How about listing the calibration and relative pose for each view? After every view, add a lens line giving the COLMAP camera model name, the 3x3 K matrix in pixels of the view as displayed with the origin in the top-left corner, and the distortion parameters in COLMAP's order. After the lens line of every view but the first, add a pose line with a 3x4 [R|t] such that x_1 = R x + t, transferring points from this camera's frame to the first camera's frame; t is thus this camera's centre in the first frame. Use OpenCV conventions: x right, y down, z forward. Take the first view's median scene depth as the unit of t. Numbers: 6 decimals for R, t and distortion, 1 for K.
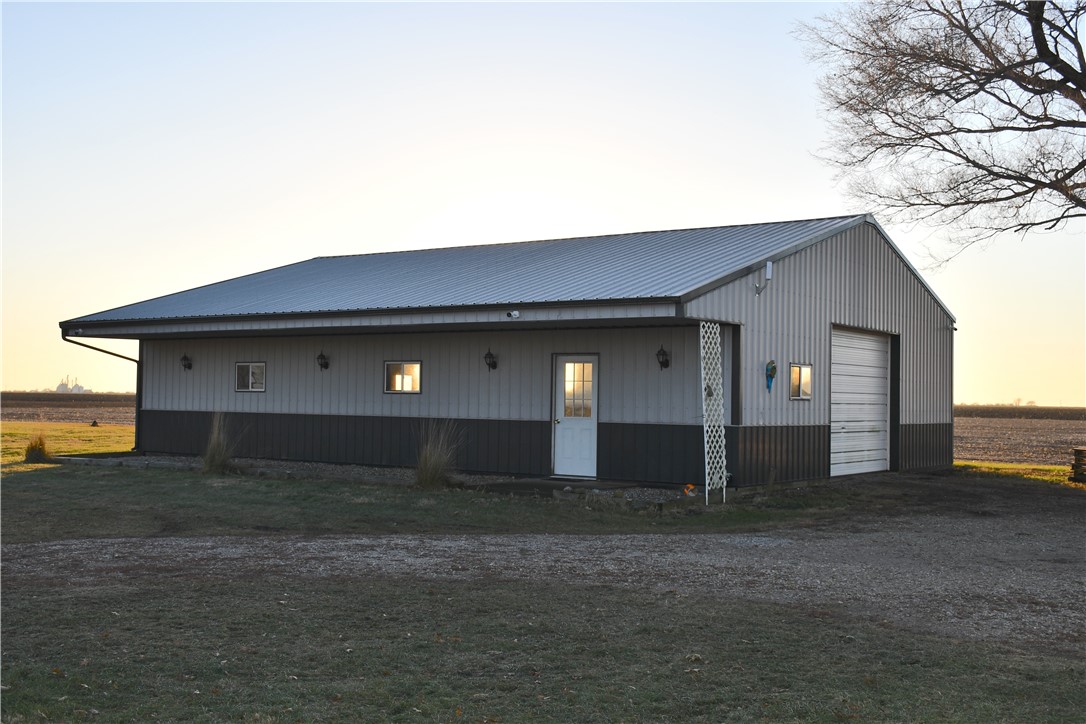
lens RADIAL K [[1205.2, 0, 543.0], [0, 1205.2, 362.0], [0, 0, 1]] dist [0.018021, 0.002420]
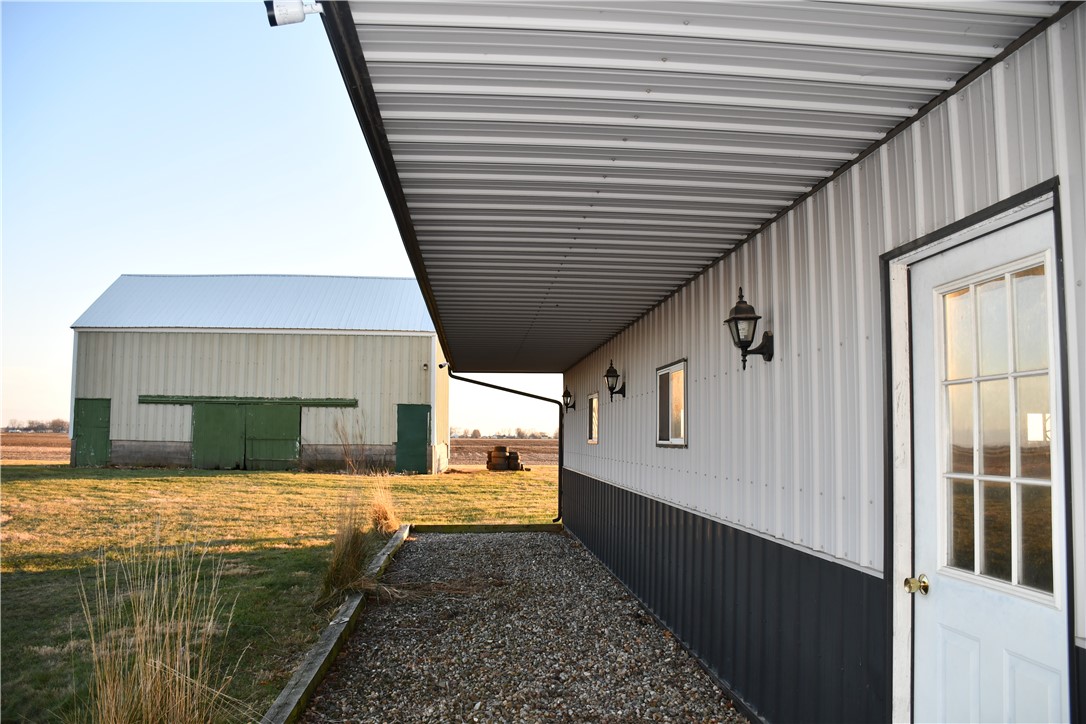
lens RADIAL K [[850.4, 0, 543.0], [0, 850.4, 362.0], [0, 0, 1]] dist [-0.095588, 0.005916]
pose [[0.643129, -0.069724, -0.762577, 0.079301], [0.012311, 0.996659, -0.080744, 0.022367], [0.765659, 0.042541, 0.641839, 0.867780]]
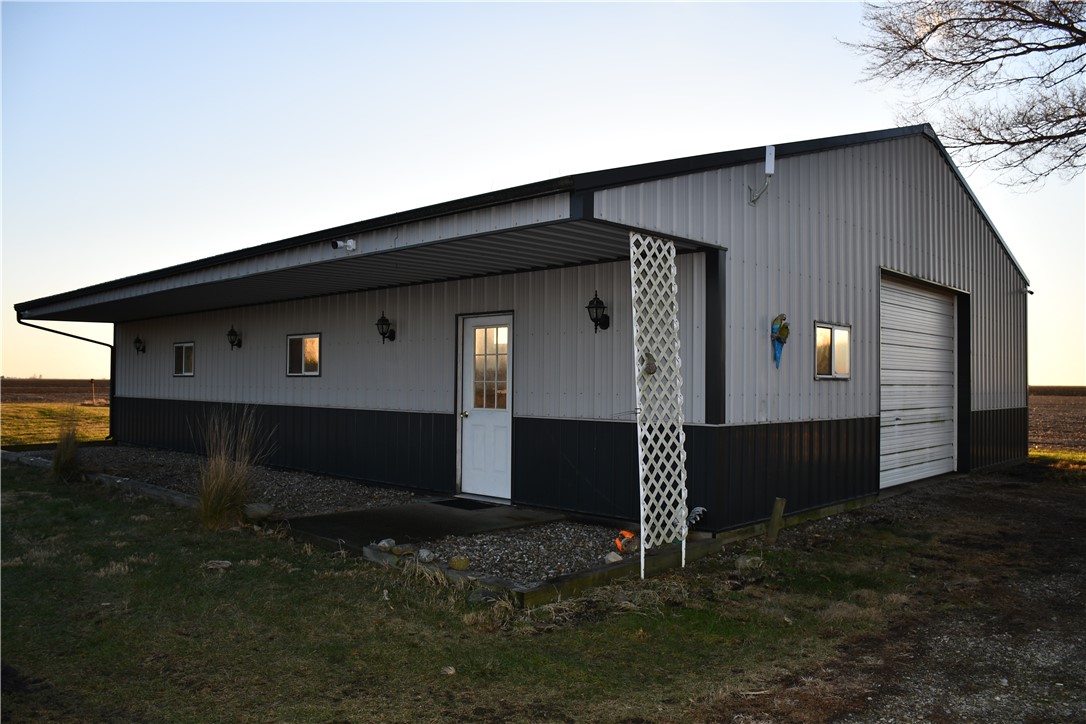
lens RADIAL K [[850.4, 0, 543.0], [0, 850.4, 362.0], [0, 0, 1]] dist [-0.095588, 0.005916]
pose [[0.989626, -0.011391, -0.143216, 0.124901], [0.011941, 0.999924, 0.002981, 0.018817], [0.143172, -0.004660, 0.989687, 0.534328]]
